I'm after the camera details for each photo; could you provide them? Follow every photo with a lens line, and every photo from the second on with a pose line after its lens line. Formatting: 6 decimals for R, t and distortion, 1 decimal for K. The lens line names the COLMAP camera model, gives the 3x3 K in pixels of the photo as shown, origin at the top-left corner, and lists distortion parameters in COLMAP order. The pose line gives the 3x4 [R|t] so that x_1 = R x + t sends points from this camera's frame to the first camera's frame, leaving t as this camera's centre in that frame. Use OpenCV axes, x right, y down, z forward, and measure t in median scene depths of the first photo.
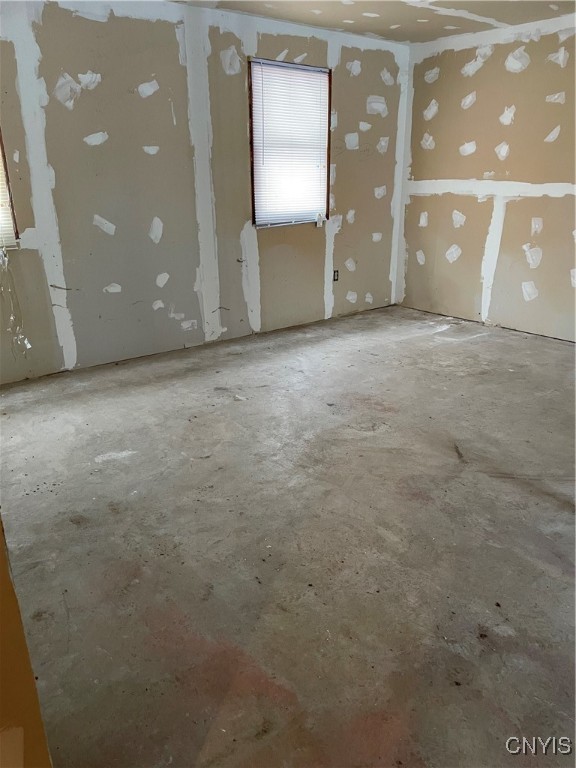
lens RADIAL K [[574.2, 0, 288.0], [0, 574.2, 384.0], [0, 0, 1]] dist [0.099169, -0.135041]
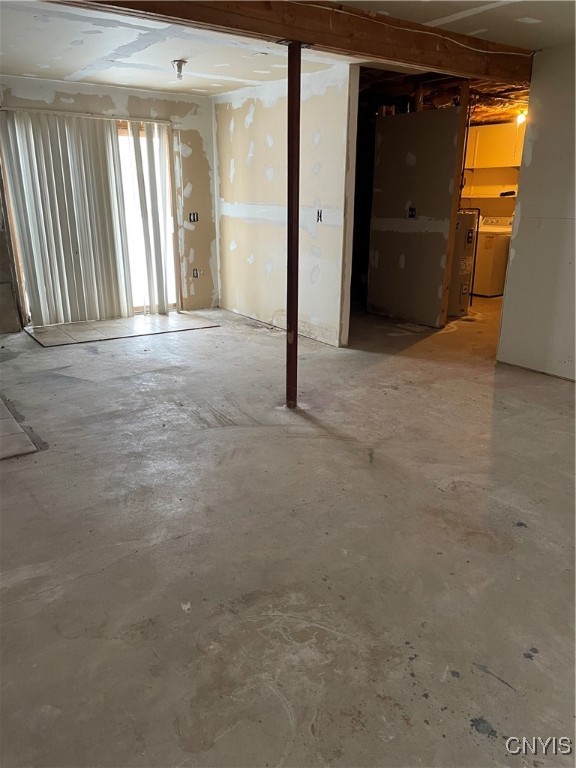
lens RADIAL K [[574.2, 0, 288.0], [0, 574.2, 384.0], [0, 0, 1]] dist [0.099169, -0.135041]
pose [[-0.997508, -0.023317, 0.066582, 0.245493], [0.022339, 0.790836, 0.611620, -0.423915], [-0.066916, 0.611584, -0.788345, 1.146329]]
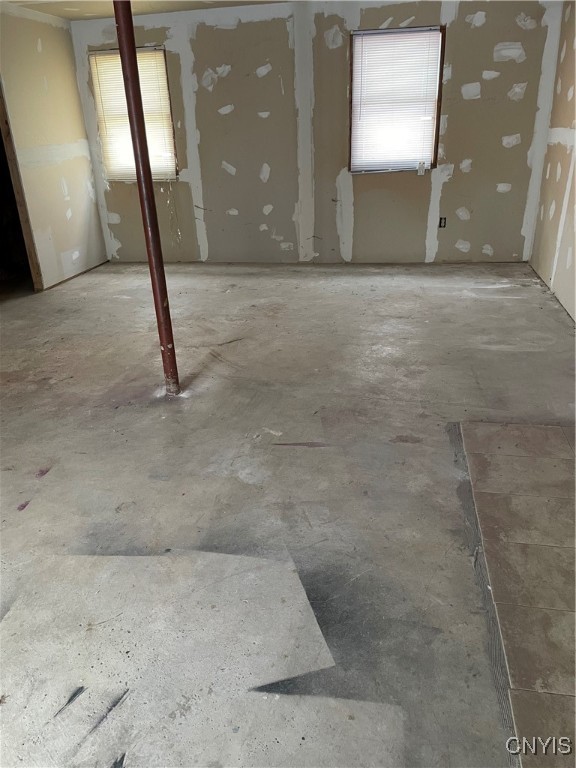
lens RADIAL K [[574.2, 0, 288.0], [0, 574.2, 384.0], [0, 0, 1]] dist [0.099169, -0.135041]
pose [[0.642460, 0.293762, -0.707777, 0.908224], [-0.227172, 0.955099, 0.190206, -0.052205], [0.731873, 0.038587, 0.680348, 0.091147]]
